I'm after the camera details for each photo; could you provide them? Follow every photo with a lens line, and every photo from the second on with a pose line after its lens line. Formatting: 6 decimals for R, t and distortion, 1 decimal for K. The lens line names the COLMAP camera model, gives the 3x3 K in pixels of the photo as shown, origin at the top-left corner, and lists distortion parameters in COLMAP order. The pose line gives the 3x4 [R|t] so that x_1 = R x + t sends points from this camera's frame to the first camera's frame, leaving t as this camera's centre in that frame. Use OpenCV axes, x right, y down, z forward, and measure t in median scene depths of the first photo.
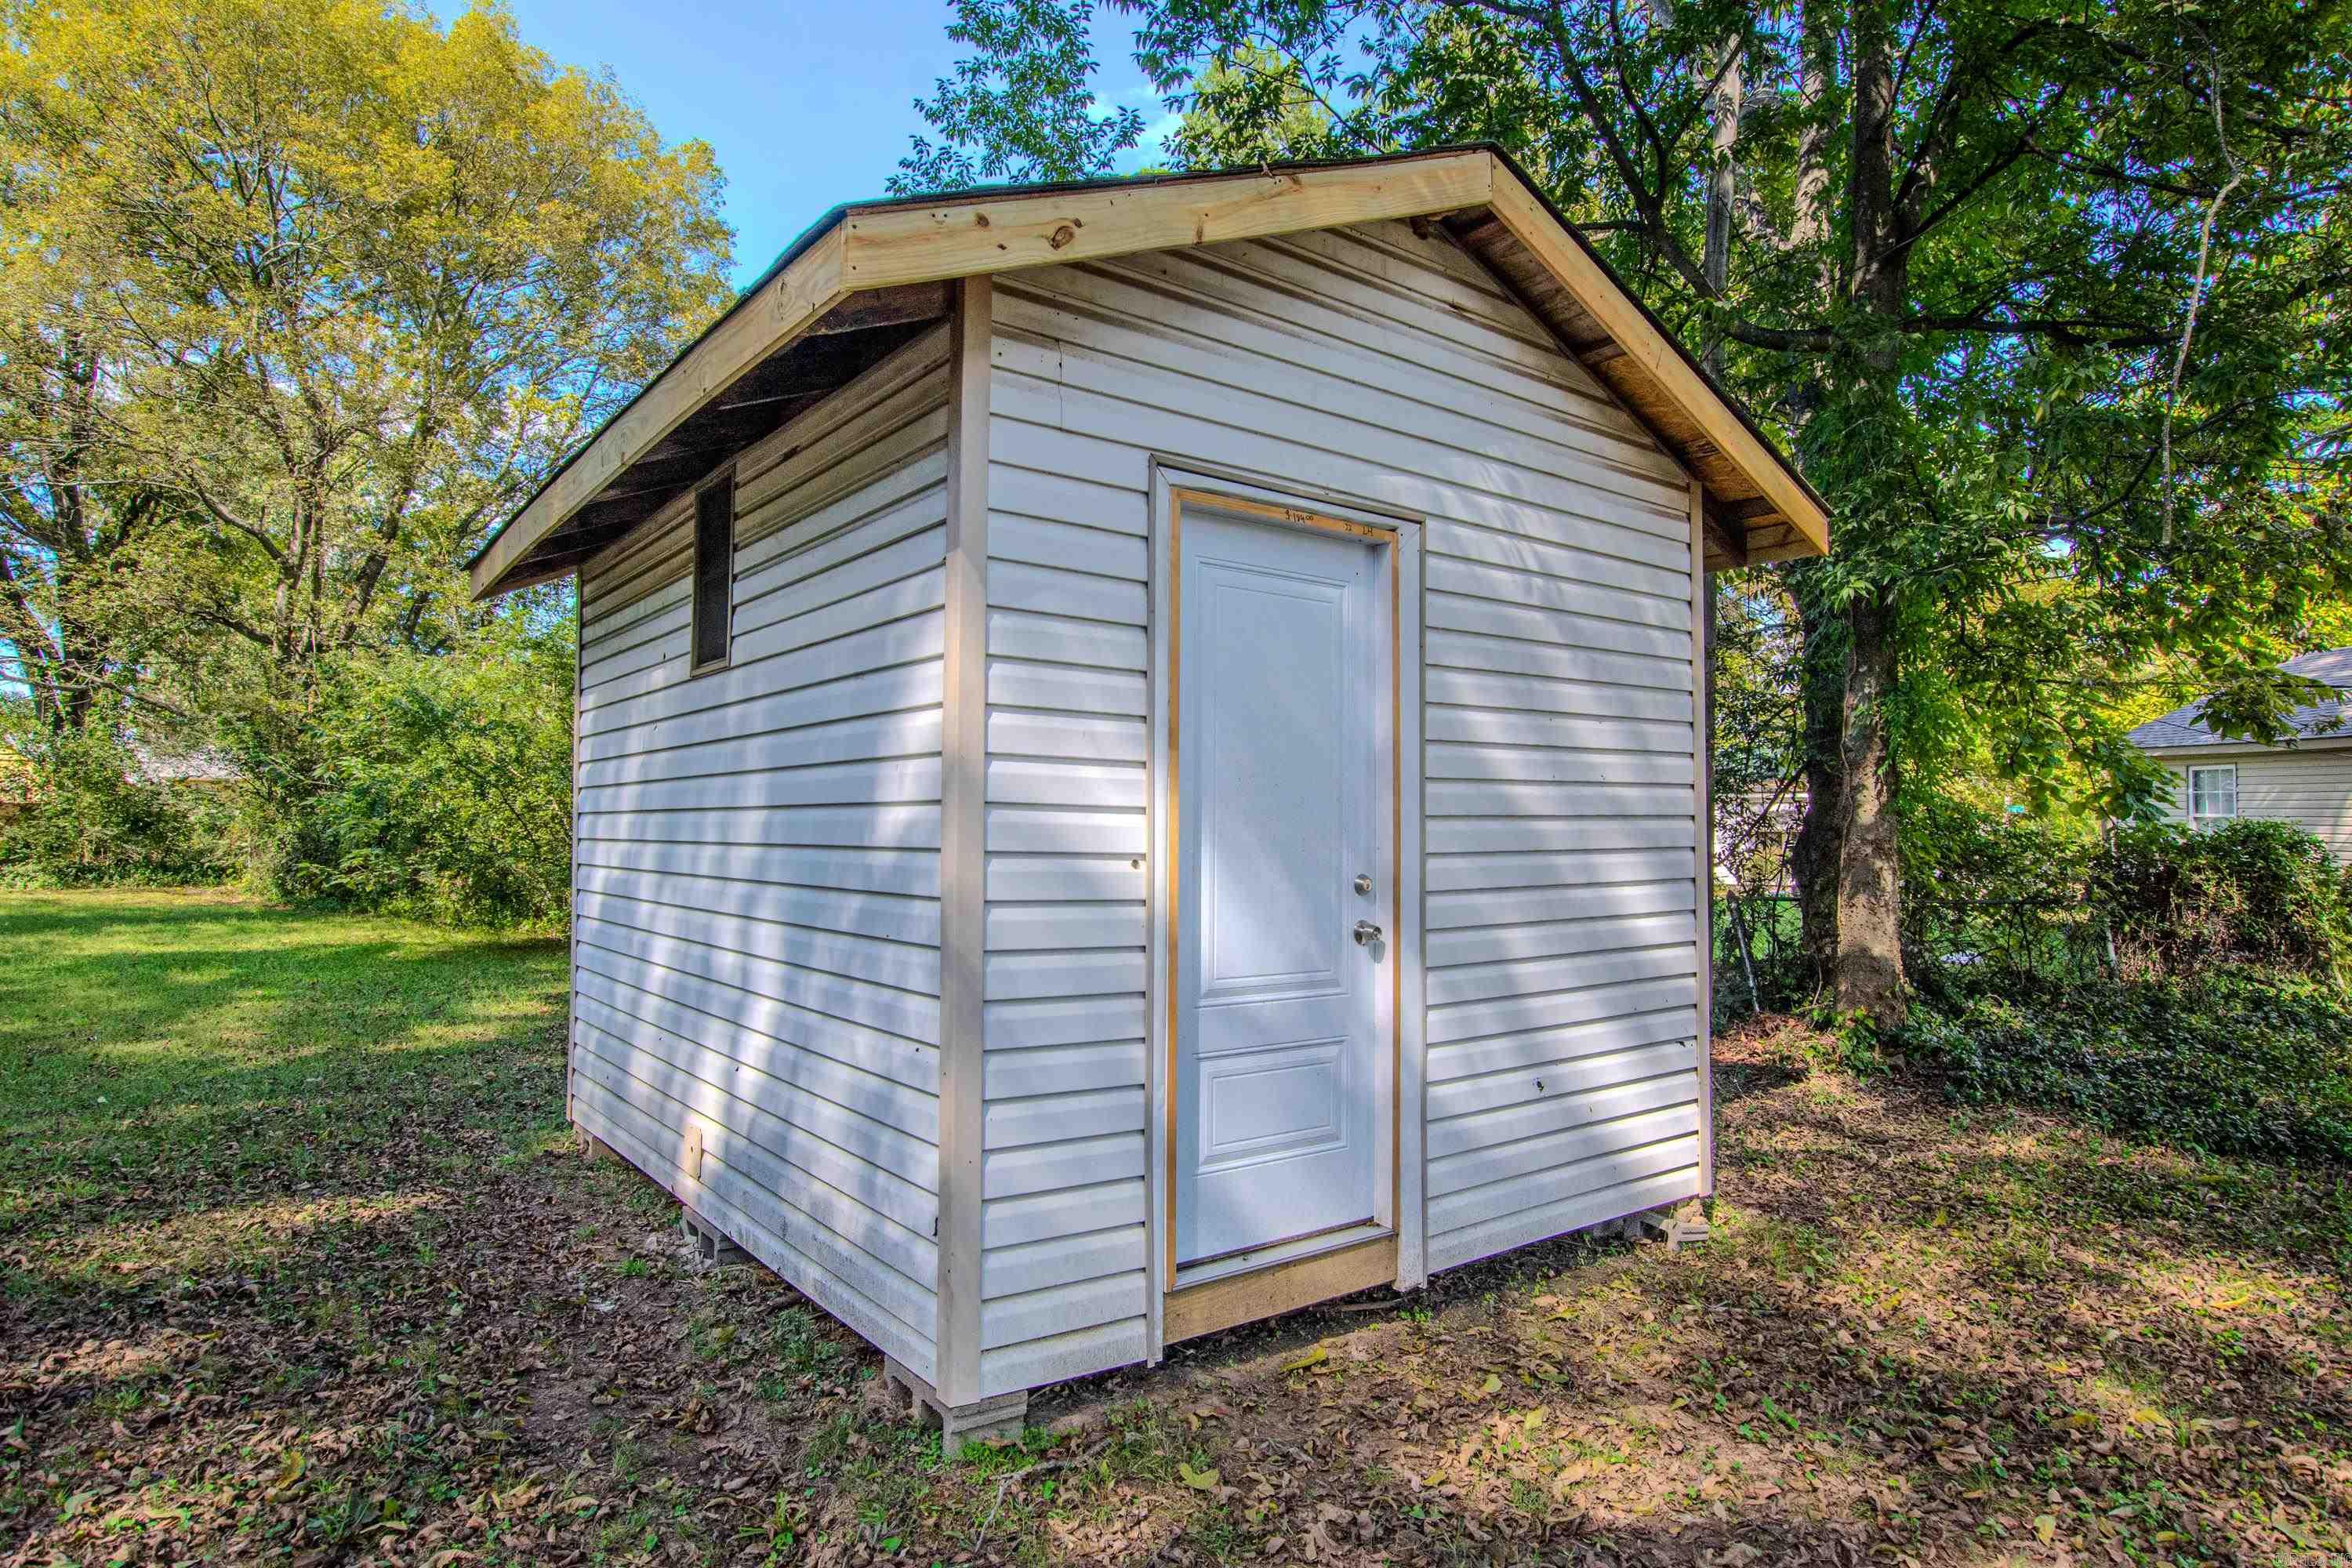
lens RADIAL K [[1332.0, 0, 1167.9], [0, 1332.0, 782.1], [0, 0, 1]] dist [0.003095, -0.005016]
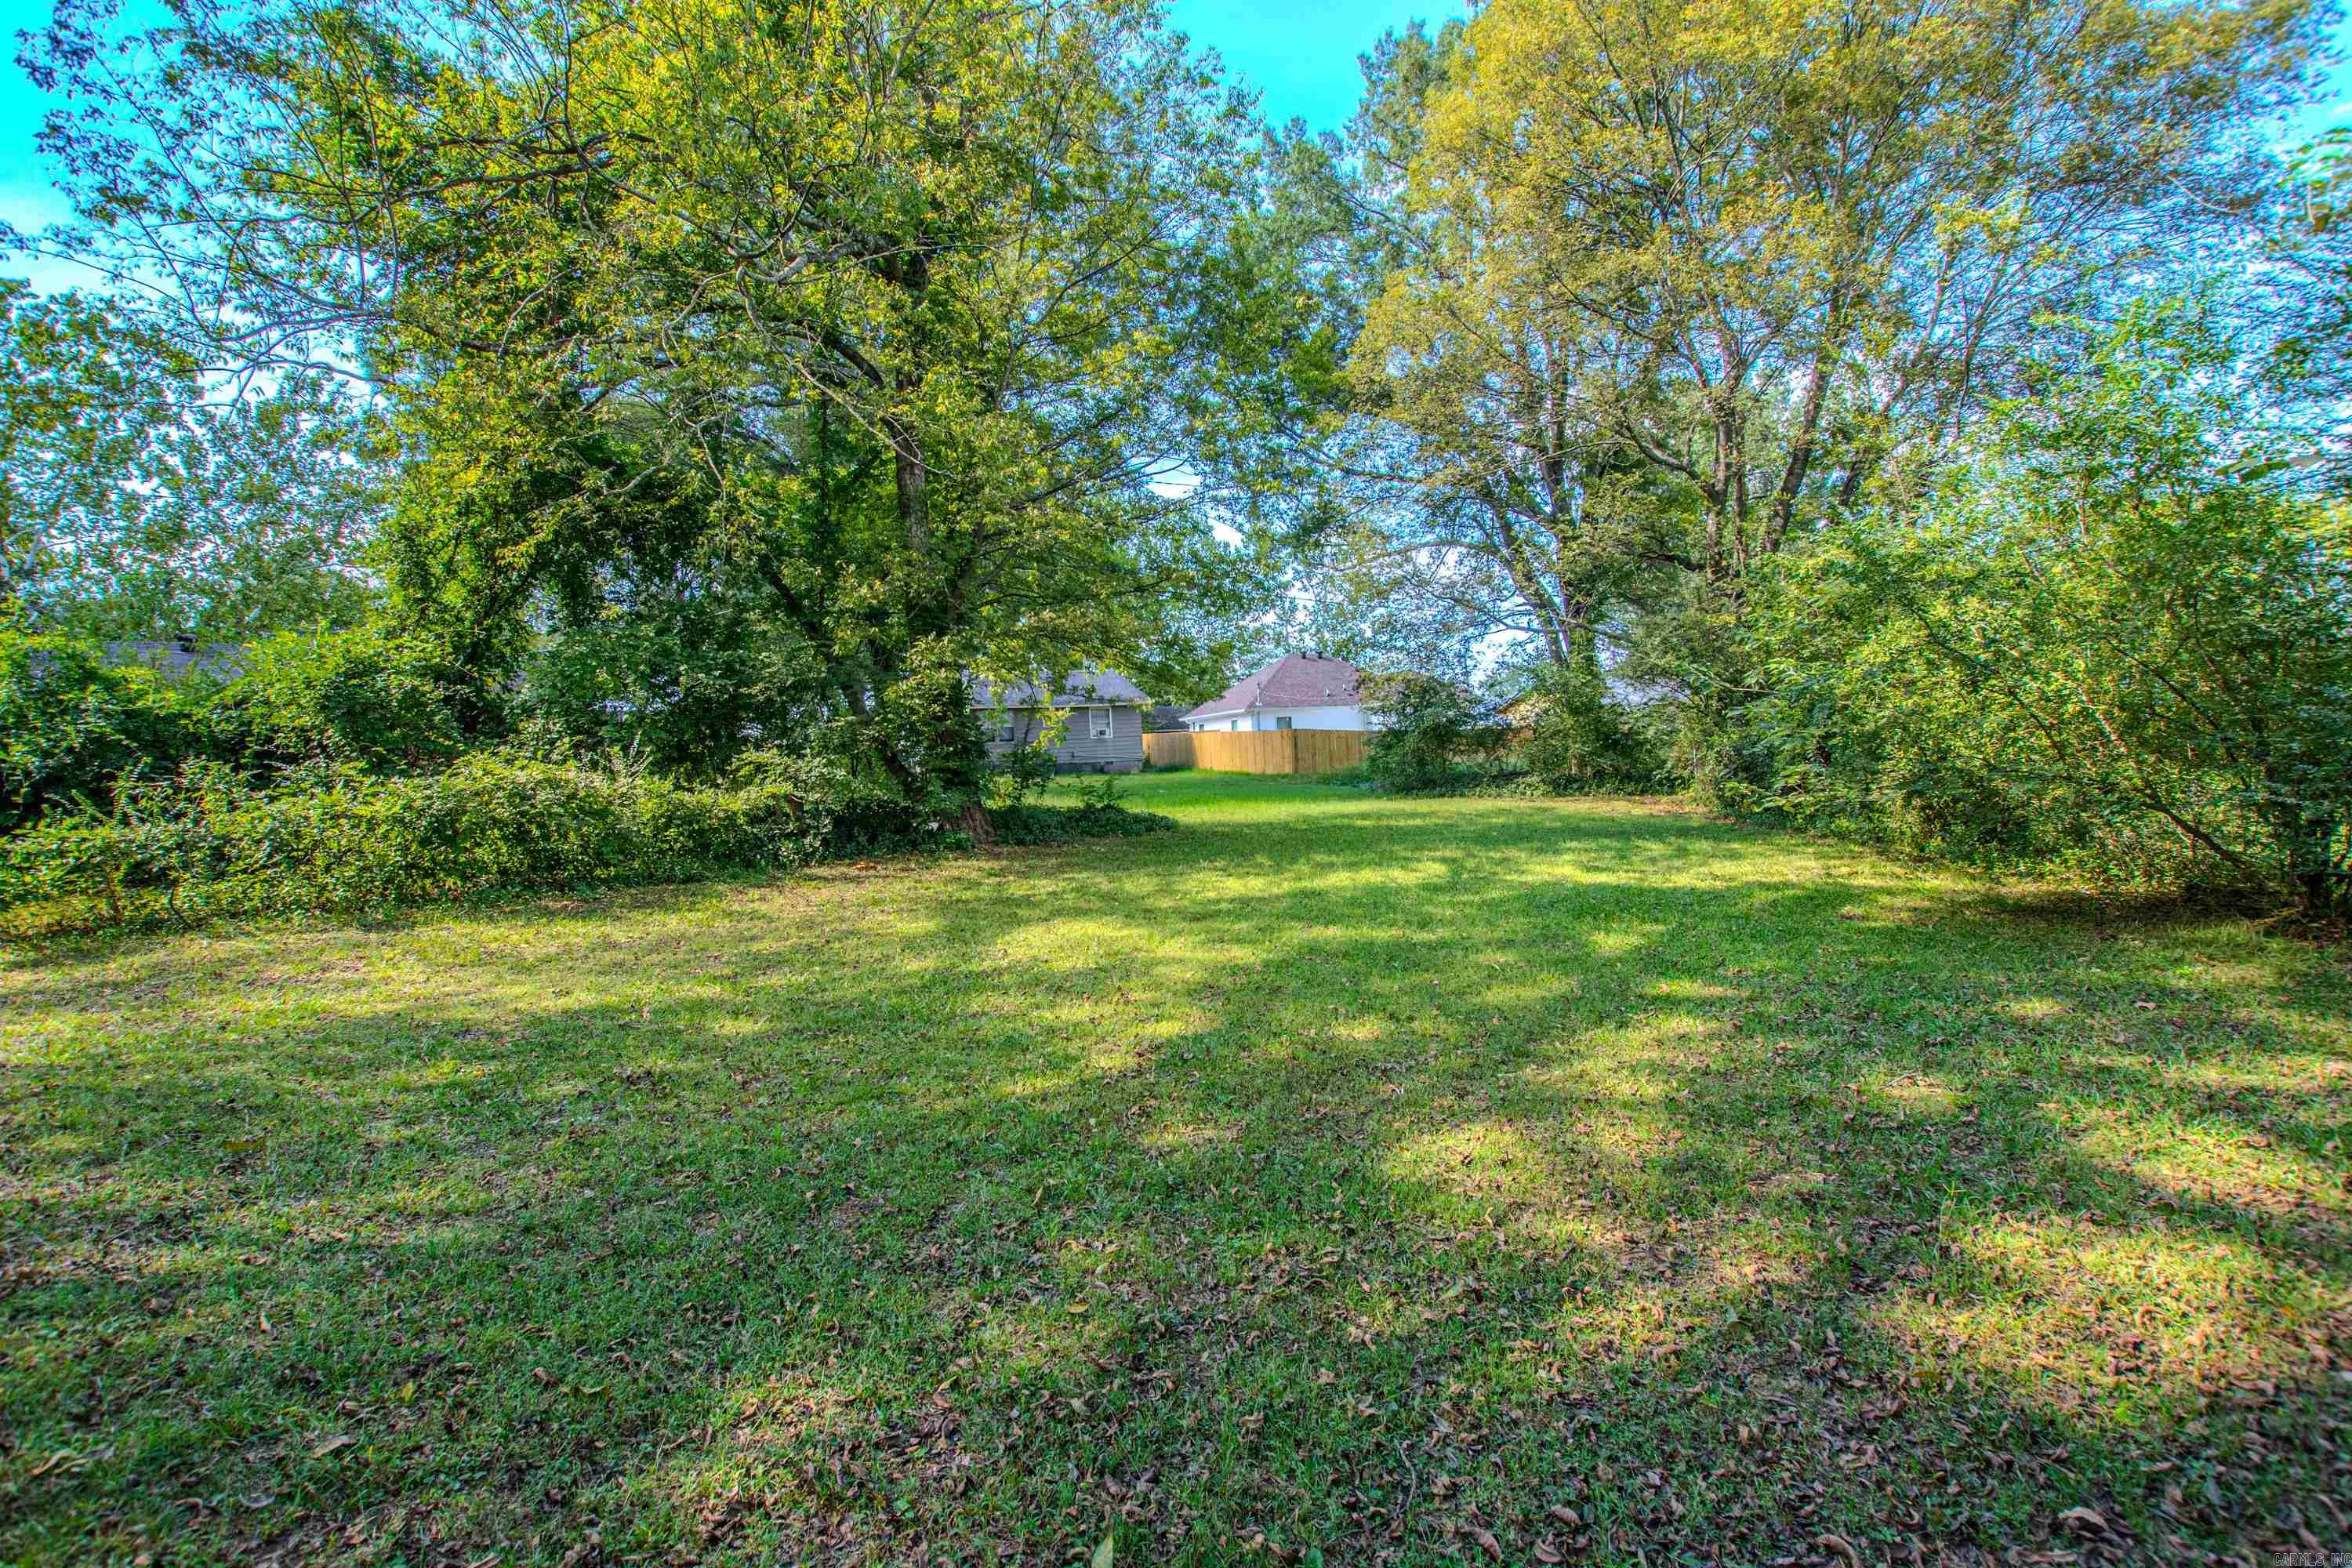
lens RADIAL K [[1024.6, 0, 1172.8], [0, 1024.6, 759.4], [0, 0, 1]] dist [-0.000969, -0.000919]
pose [[0.458286, -0.017984, -0.888623, -0.407981], [0.070228, 0.997402, 0.016033, 0.017621], [0.886026, -0.069754, 0.458358, 0.682330]]
